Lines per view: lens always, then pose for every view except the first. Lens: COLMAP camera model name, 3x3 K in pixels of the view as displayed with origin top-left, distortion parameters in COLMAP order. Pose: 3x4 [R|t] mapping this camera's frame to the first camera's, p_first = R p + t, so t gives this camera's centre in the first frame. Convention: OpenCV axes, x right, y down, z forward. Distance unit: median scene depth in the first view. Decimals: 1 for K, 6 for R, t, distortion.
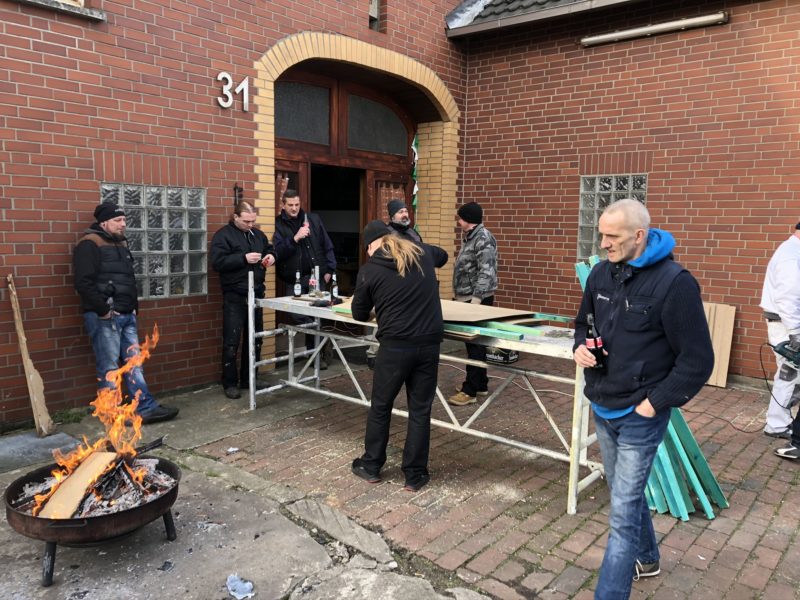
lens RADIAL K [[658.1, 0, 398.8], [0, 658.1, 301.3], [0, 0, 1]] dist [0.041466, -0.024501]
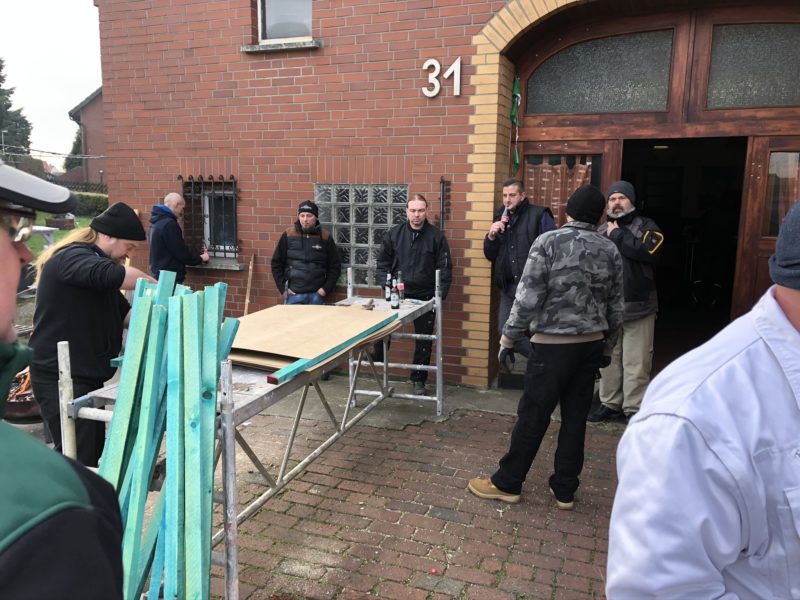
lens RADIAL K [[658.1, 0, 394.4], [0, 658.1, 303.7], [0, 0, 1]] dist [0.041466, -0.024501]
pose [[0.320599, 0.132134, -0.937953, 0.680435], [-0.118518, 0.988036, 0.098679, -0.091184], [0.939771, 0.079528, 0.332424, 0.690522]]
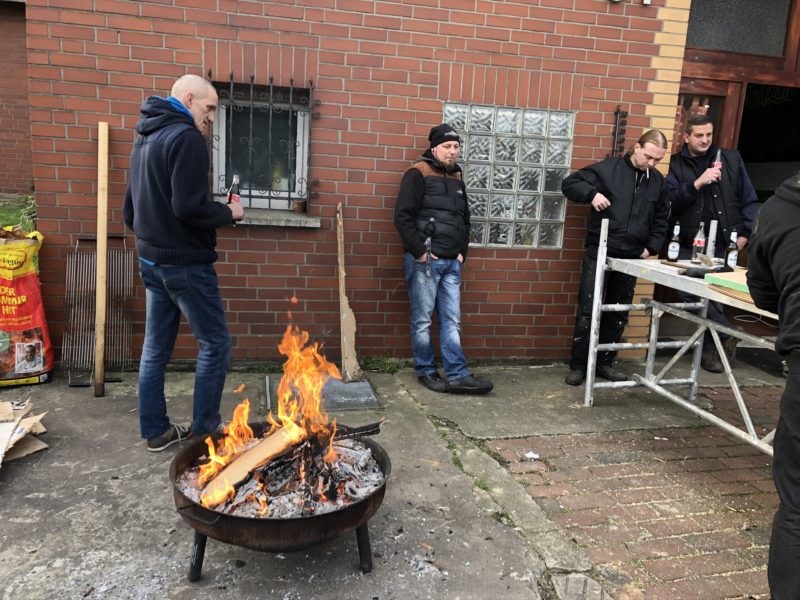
lens RADIAL K [[658.1, 0, 391.9], [0, 658.1, 297.1], [0, 0, 1]] dist [0.041466, -0.024501]
pose [[0.788585, 0.135350, -0.599845, 0.035121], [-0.112275, 0.990770, 0.075958, 0.009719], [0.604589, 0.007448, 0.796503, 0.263660]]
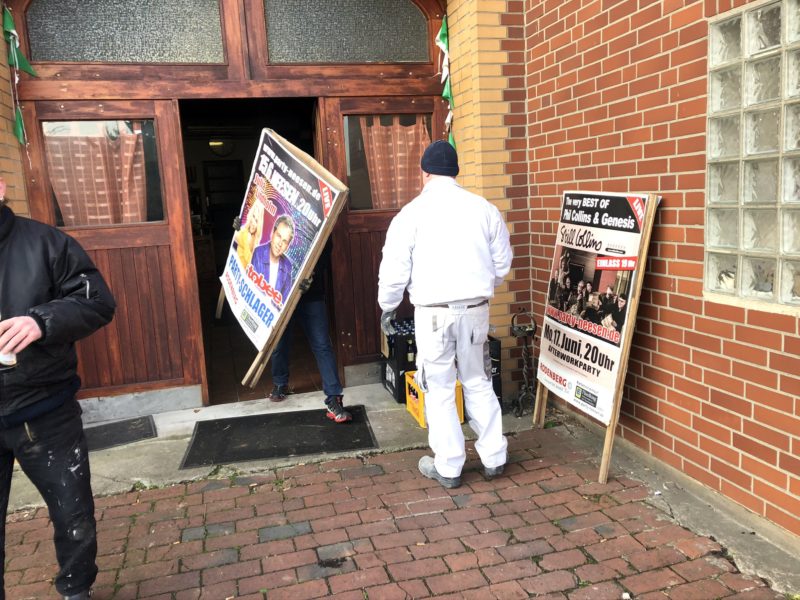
lens RADIAL K [[658.1, 0, 393.2], [0, 658.1, 295.5], [0, 0, 1]] dist [0.041466, -0.024501]
pose [[0.824017, 0.015050, -0.566365, 0.470351], [0.009608, 0.999132, 0.040529, -0.078174], [0.566484, -0.038839, 0.823157, 0.823746]]
